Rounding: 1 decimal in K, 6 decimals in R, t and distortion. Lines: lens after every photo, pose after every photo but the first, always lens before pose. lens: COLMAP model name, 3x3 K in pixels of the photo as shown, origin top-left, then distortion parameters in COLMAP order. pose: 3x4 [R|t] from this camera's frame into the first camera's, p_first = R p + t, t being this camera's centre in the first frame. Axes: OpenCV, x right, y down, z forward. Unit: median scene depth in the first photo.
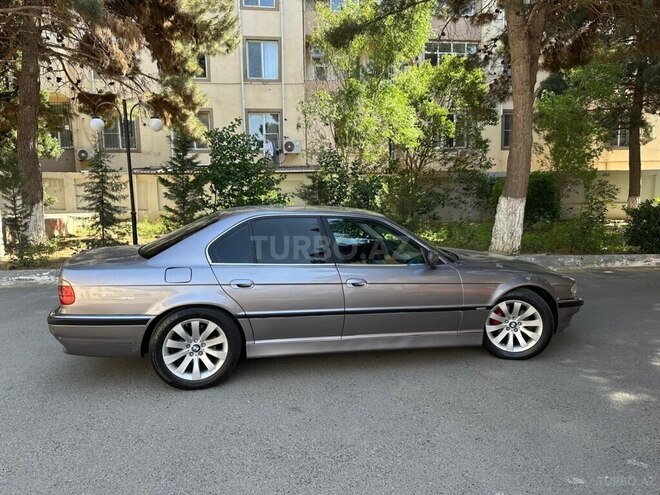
lens RADIAL K [[456.4, 0, 324.8], [0, 456.4, 245.5], [0, 0, 1]] dist [0.027235, -0.029072]
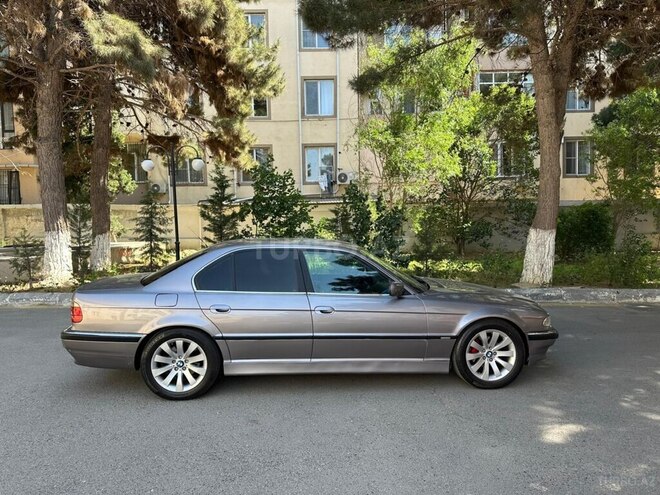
lens RADIAL K [[456.4, 0, 335.4], [0, 456.4, 246.2], [0, 0, 1]] dist [0.027235, -0.029072]
pose [[0.990838, 0.005803, -0.134930, 0.115057], [-0.013691, 0.998245, -0.057608, -0.004958], [0.134359, 0.058927, 0.989179, -0.048296]]
